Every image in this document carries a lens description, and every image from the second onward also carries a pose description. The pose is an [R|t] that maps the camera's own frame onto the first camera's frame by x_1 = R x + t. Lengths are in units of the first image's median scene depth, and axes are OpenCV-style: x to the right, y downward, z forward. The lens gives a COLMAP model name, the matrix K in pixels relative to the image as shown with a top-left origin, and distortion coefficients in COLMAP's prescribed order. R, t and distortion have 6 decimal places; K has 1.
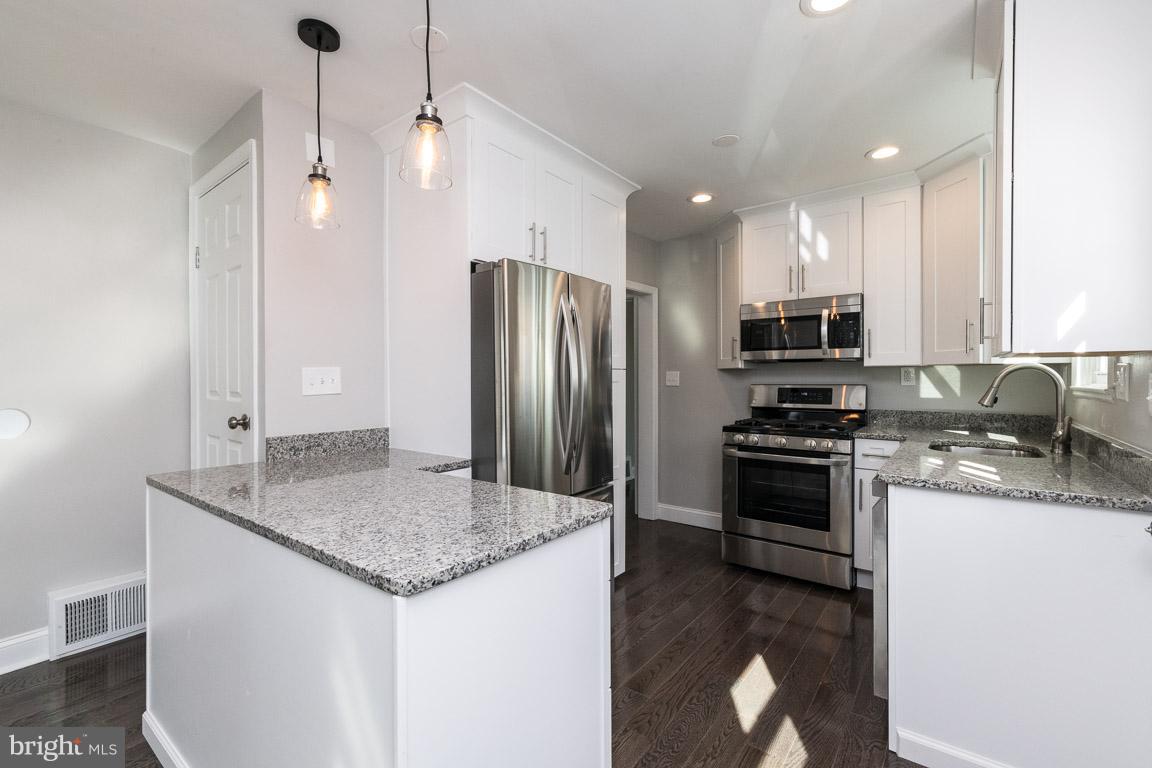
lens RADIAL K [[498.3, 0, 576.7], [0, 498.3, 385.7], [0, 0, 1]] dist [0.006646, -0.000439]
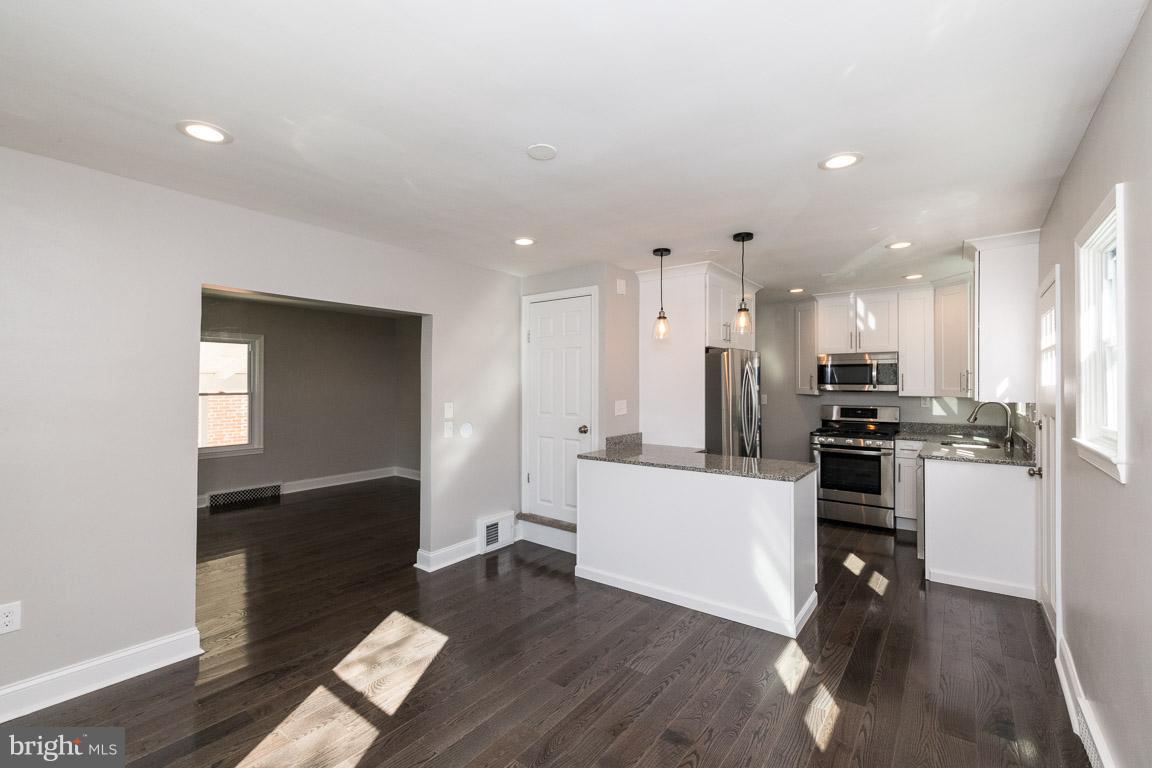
lens RADIAL K [[498.3, 0, 577.1], [0, 498.3, 385.1], [0, 0, 1]] dist [0.006646, -0.000439]
pose [[0.999994, 0.002767, 0.002183, -0.519730], [-0.002740, 0.999923, -0.012124, -0.055450], [-0.002216, 0.012118, 0.999924, -0.684242]]
